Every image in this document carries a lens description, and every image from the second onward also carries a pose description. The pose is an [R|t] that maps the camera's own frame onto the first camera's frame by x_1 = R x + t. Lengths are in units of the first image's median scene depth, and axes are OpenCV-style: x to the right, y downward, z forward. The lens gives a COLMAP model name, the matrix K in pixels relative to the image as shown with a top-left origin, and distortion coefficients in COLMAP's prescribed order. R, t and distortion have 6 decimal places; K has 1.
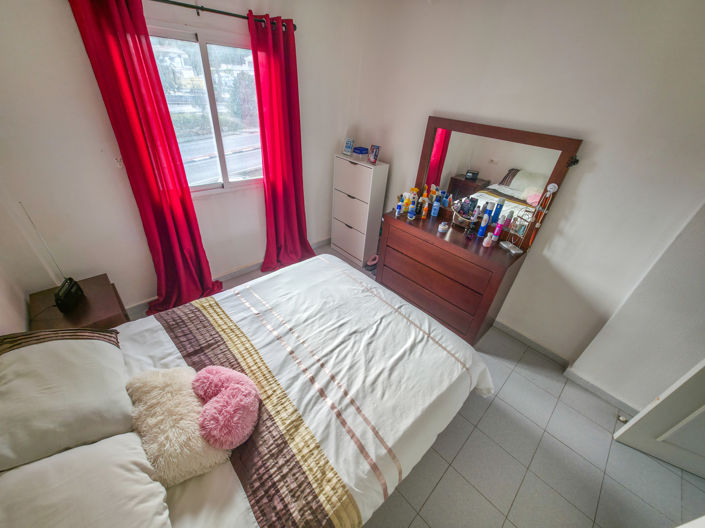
lens RADIAL K [[281.0, 0, 355.5], [0, 281.0, 268.8], [0, 0, 1]] dist [0.001205, -0.001297]
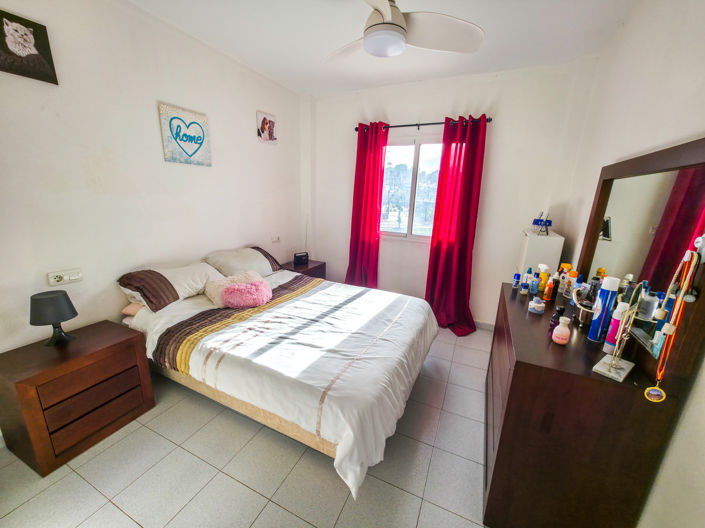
lens RADIAL K [[281.0, 0, 355.4], [0, 281.0, 269.9], [0, 0, 1]] dist [0.001205, -0.001297]
pose [[0.363564, 0.183643, -0.913289, 0.998988], [-0.527359, 0.848735, -0.039269, 0.034181], [0.767928, 0.495908, 0.405416, 0.502417]]
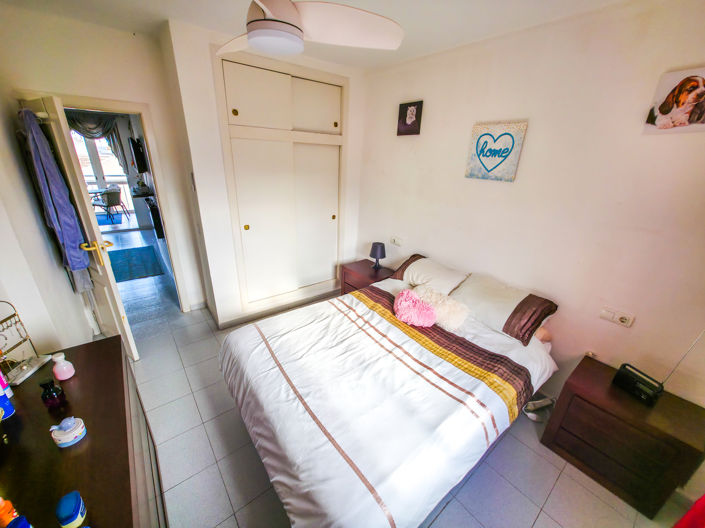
lens RADIAL K [[281.0, 0, 355.3], [0, 281.0, 268.9], [0, 0, 1]] dist [0.001205, -0.001297]
pose [[-0.989104, -0.141673, 0.040019, -0.090797], [-0.046192, 0.556775, 0.829378, -0.828835], [-0.139782, 0.818493, -0.557253, 1.316232]]
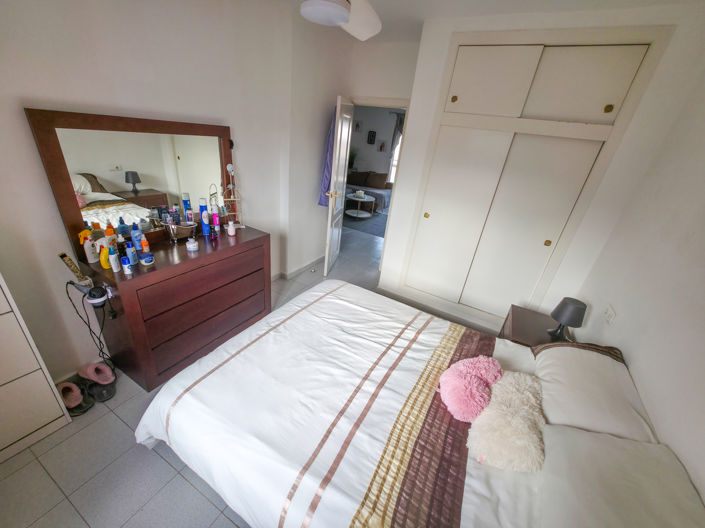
lens RADIAL K [[281.0, 0, 351.6], [0, 281.0, 268.9], [0, 0, 1]] dist [0.001205, -0.001297]
pose [[-0.279456, -0.511900, 0.812319, -0.721590], [0.420282, 0.695456, 0.582842, -0.519547], [-0.863289, 0.504282, 0.020793, 0.820692]]
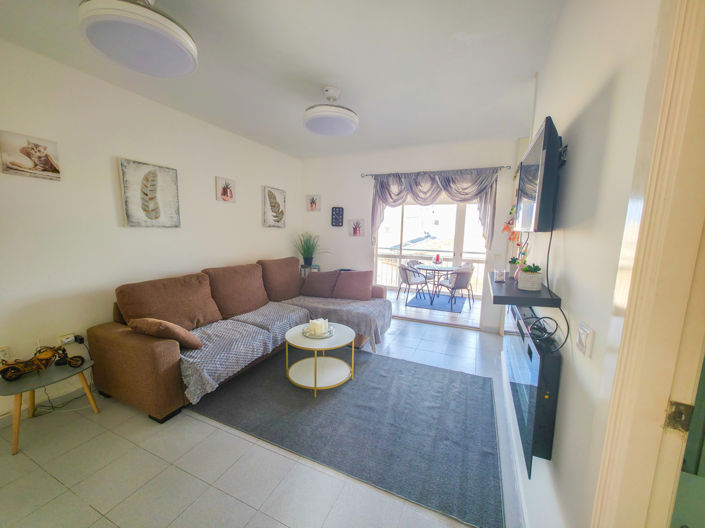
lens RADIAL K [[281.0, 0, 355.1], [0, 281.0, 268.5], [0, 0, 1]] dist [0.001205, -0.001297]
pose [[-0.380799, -0.206328, 0.901344, 1.238854], [0.473428, 0.793819, 0.381728, 0.199345], [-0.794265, 0.572083, -0.204604, 0.301408]]
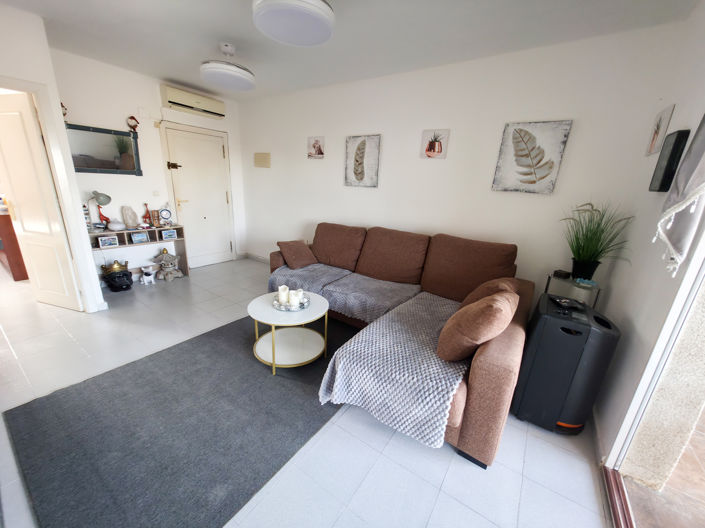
lens RADIAL K [[281.0, 0, 349.7], [0, 281.0, 266.8], [0, 0, 1]] dist [0.001205, -0.001297]
pose [[0.980161, -0.075636, 0.183203, 2.630547], [0.126218, 0.950863, -0.282718, 1.194842], [-0.152817, 0.300232, 0.941545, -0.982863]]
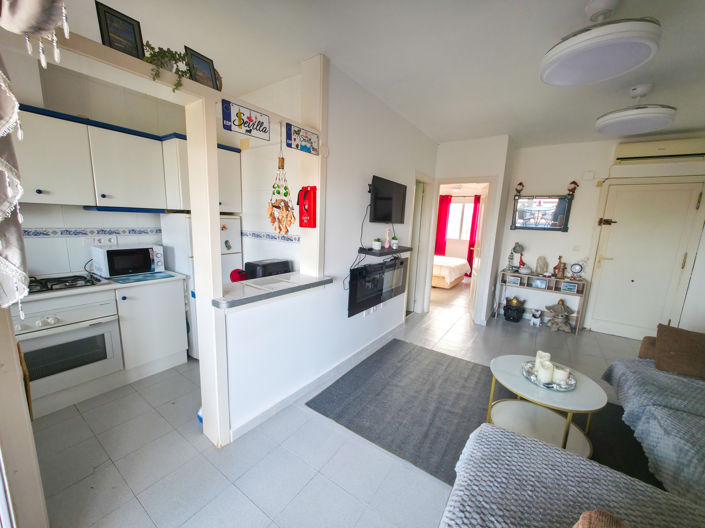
lens RADIAL K [[281.0, 0, 358.0], [0, 281.0, 269.8], [0, 0, 1]] dist [0.001205, -0.001297]
pose [[0.209591, 0.111075, -0.971460, 3.503881], [-0.567329, 0.823005, -0.028299, 1.040448], [0.796373, 0.557069, 0.235511, -0.687466]]
